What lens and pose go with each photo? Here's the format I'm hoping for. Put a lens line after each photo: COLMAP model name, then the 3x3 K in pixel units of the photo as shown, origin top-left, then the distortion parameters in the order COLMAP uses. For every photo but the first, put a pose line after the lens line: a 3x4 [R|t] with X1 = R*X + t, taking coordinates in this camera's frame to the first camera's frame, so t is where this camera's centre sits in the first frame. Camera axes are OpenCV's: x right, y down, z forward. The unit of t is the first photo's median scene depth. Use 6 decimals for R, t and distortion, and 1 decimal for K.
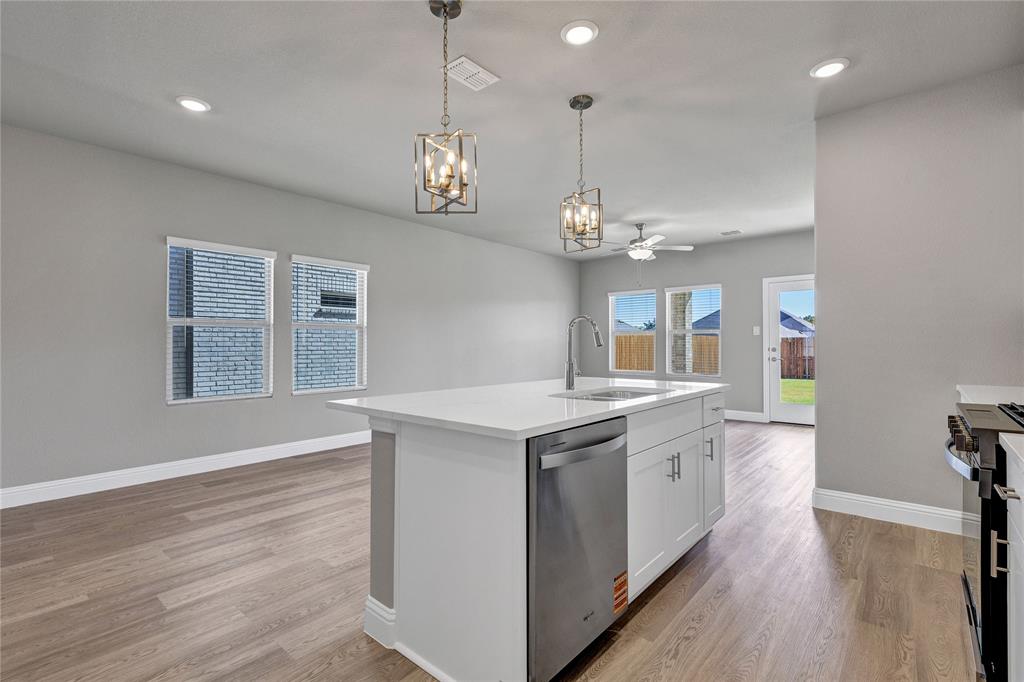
lens RADIAL K [[476.7, 0, 511.7], [0, 476.7, 343.9], [0, 0, 1]] dist [0.006065, -0.001871]
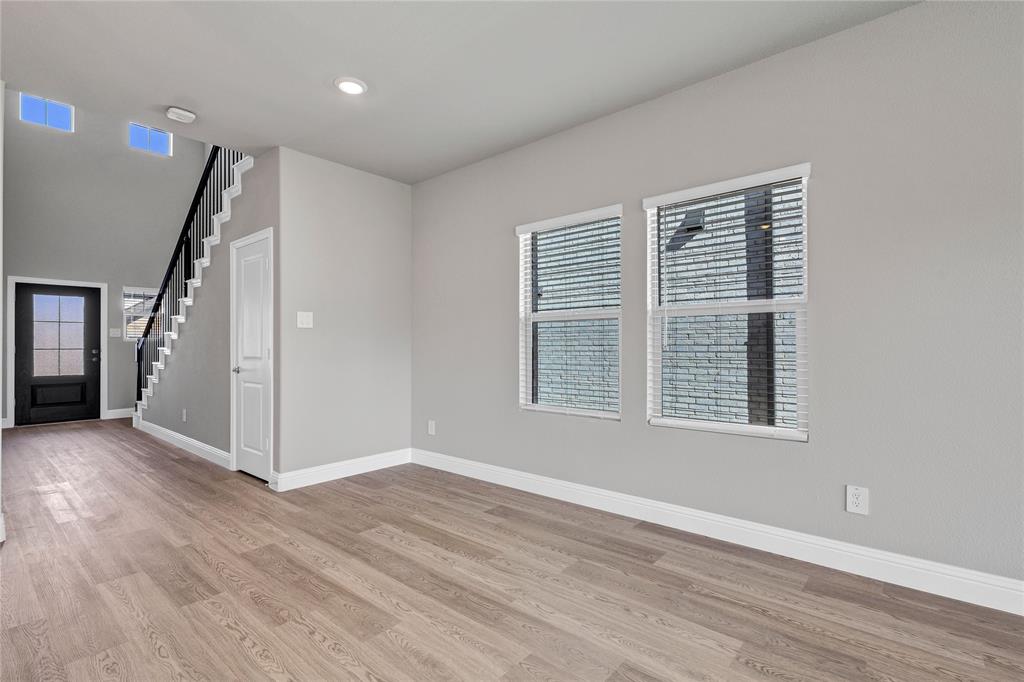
lens RADIAL K [[476.7, 0, 535.0], [0, 476.7, 346.5], [0, 0, 1]] dist [0.006065, -0.001871]
pose [[0.005325, 0.004884, -0.999974, 0.232417], [0.006016, 0.999970, 0.004916, 0.004329], [0.999968, -0.006042, 0.005296, 1.218293]]
